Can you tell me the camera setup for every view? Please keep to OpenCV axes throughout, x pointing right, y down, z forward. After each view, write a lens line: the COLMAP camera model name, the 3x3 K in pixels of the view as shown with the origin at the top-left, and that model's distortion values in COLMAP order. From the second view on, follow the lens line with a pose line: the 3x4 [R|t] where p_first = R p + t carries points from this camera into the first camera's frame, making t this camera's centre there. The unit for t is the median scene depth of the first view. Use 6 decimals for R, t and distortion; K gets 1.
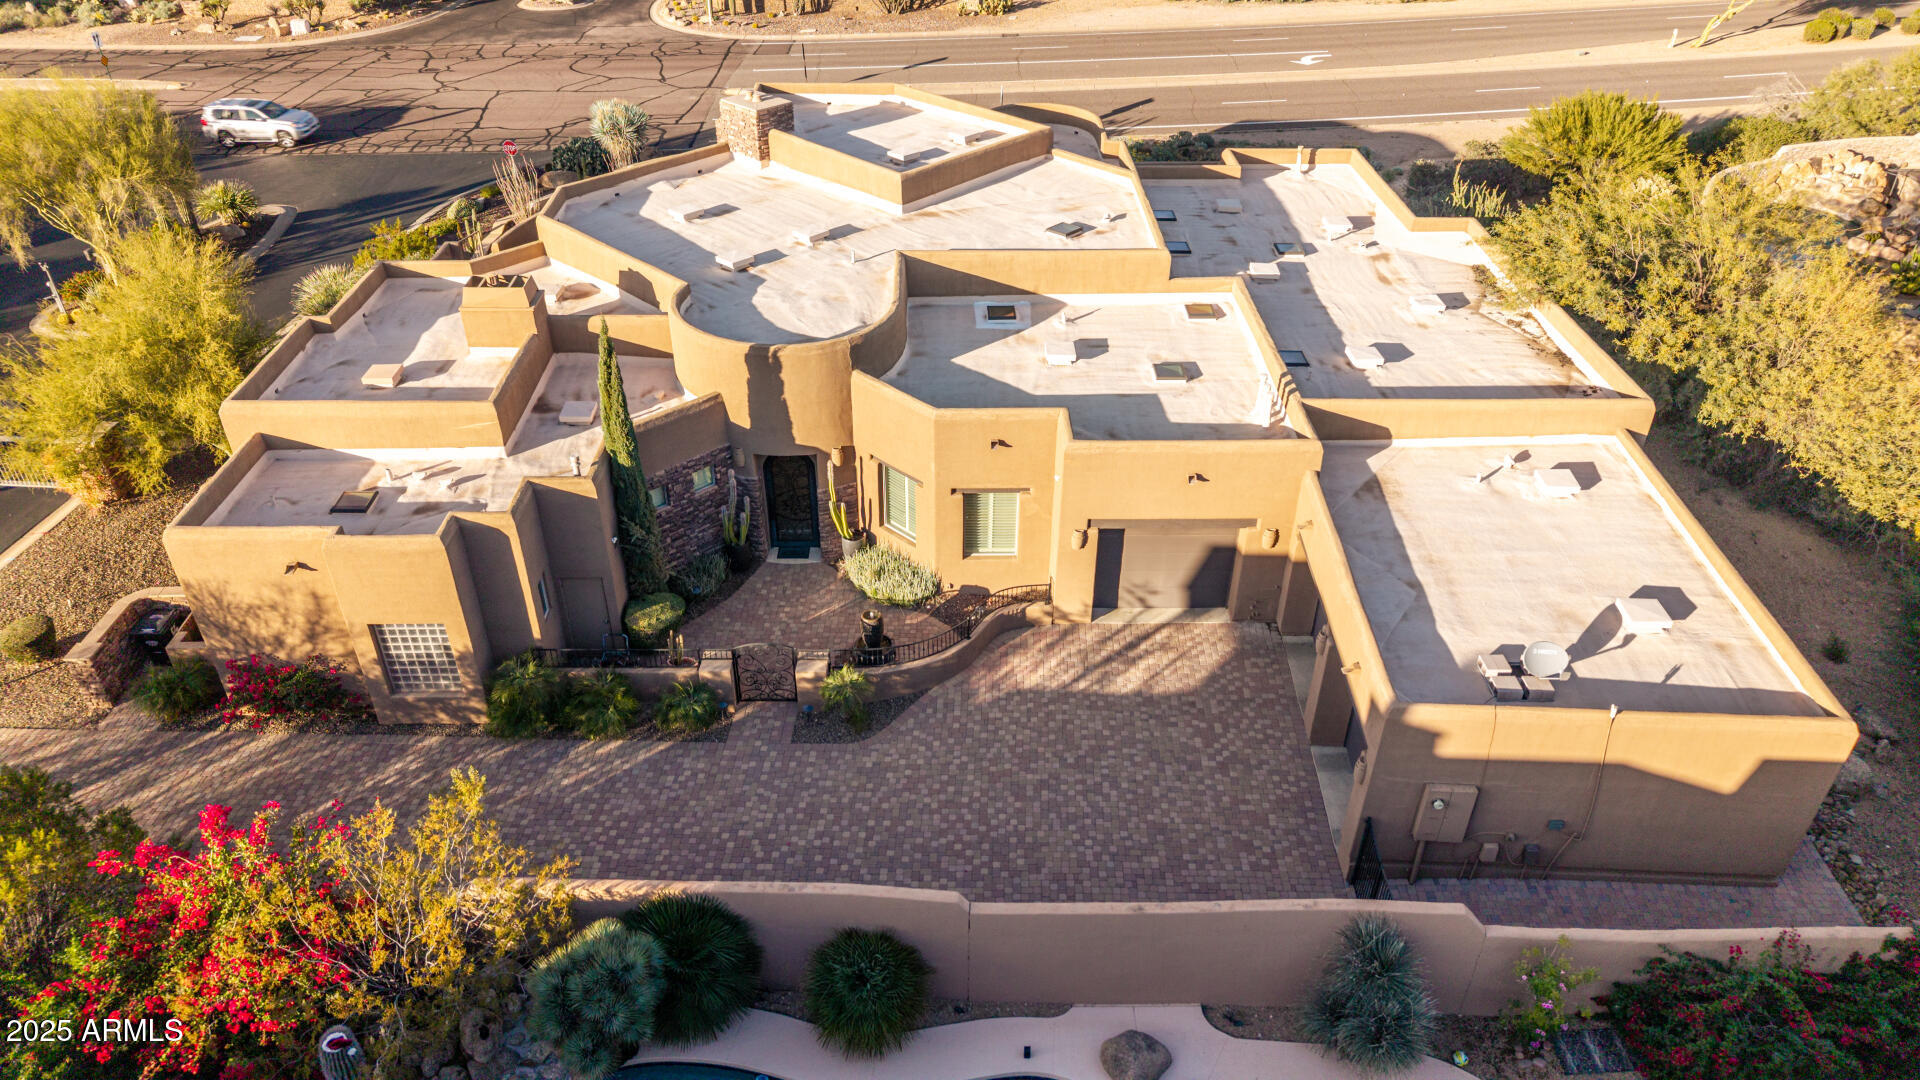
lens RADIAL K [[1271.3, 0, 960.0], [0, 1271.3, 540.0], [0, 0, 1]] dist [0.077211, -0.102110]
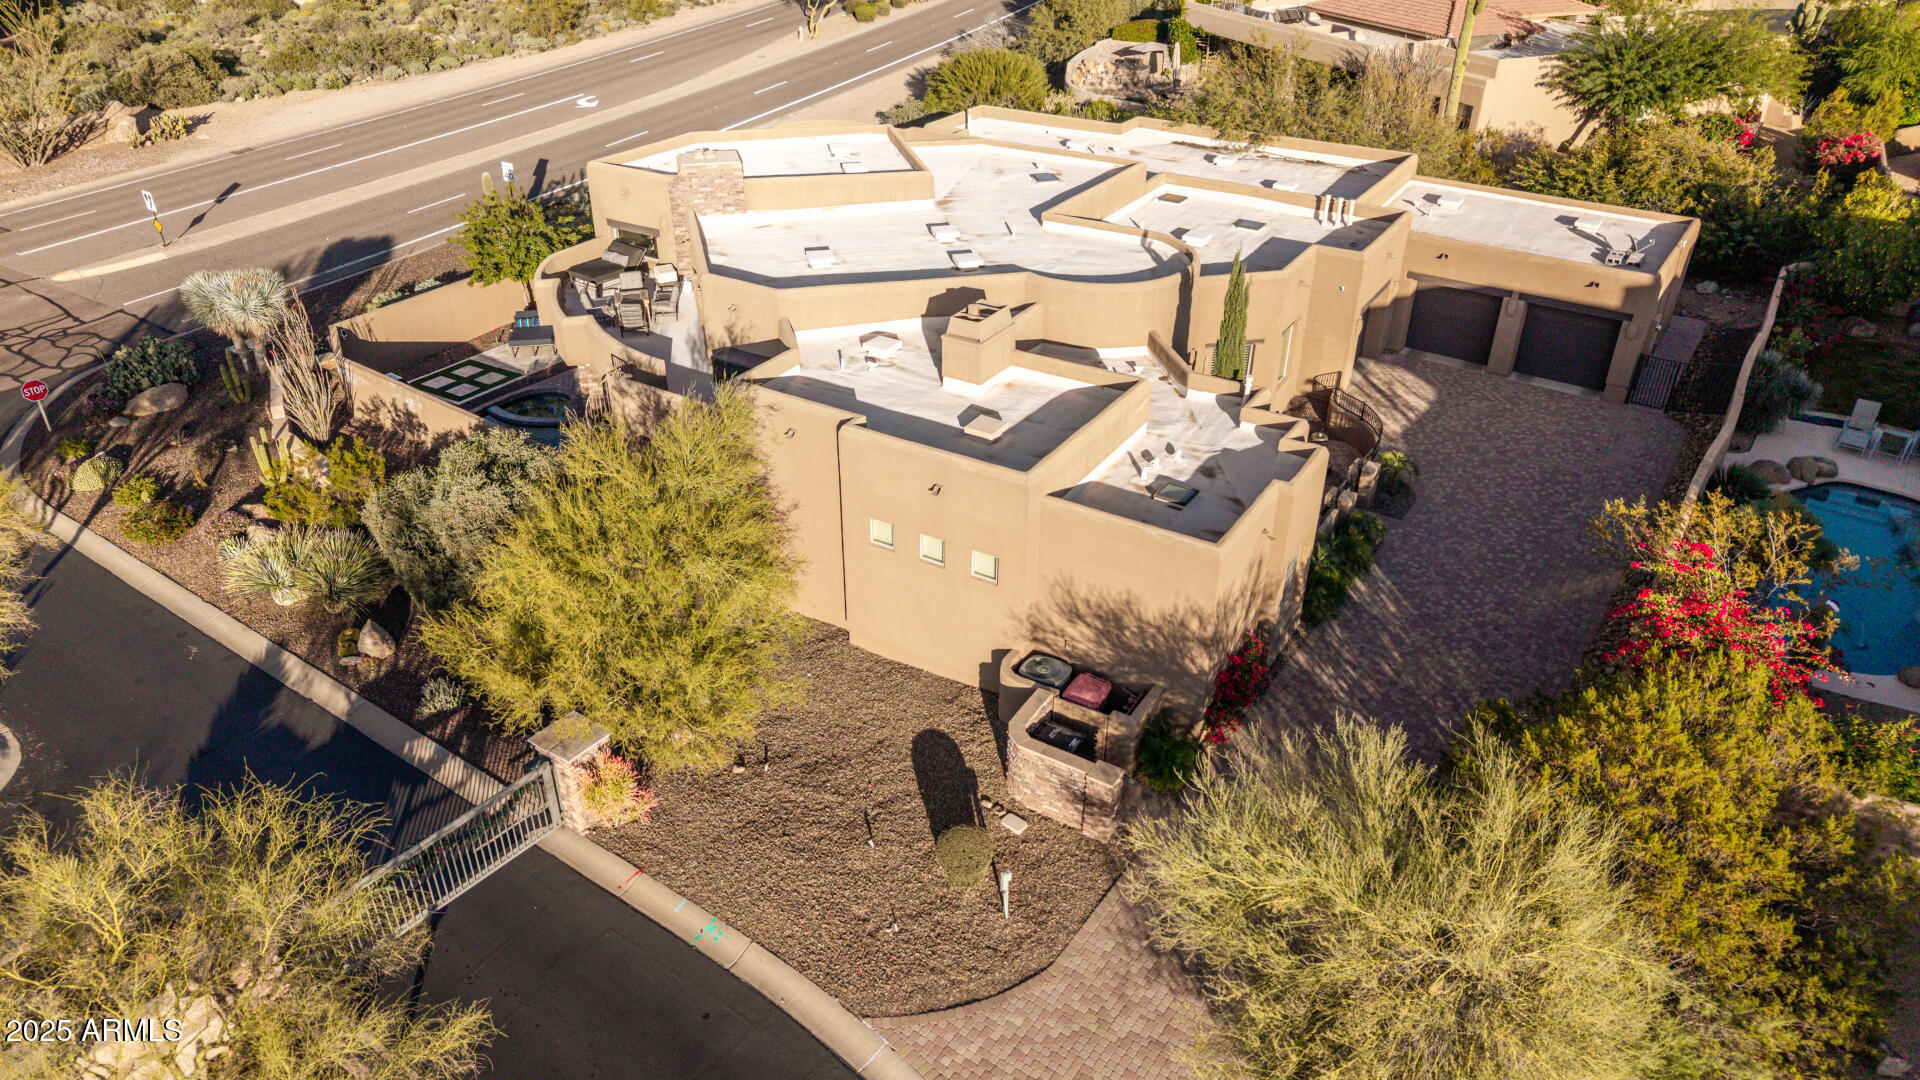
lens RADIAL K [[1271.3, 0, 960.0], [0, 1271.3, 540.0], [0, 0, 1]] dist [0.077211, -0.102110]
pose [[0.531955, -0.427722, 0.730806, -1.048696], [0.471657, 0.866438, 0.163784, -0.194991], [-0.703252, 0.257564, 0.662644, 0.376418]]
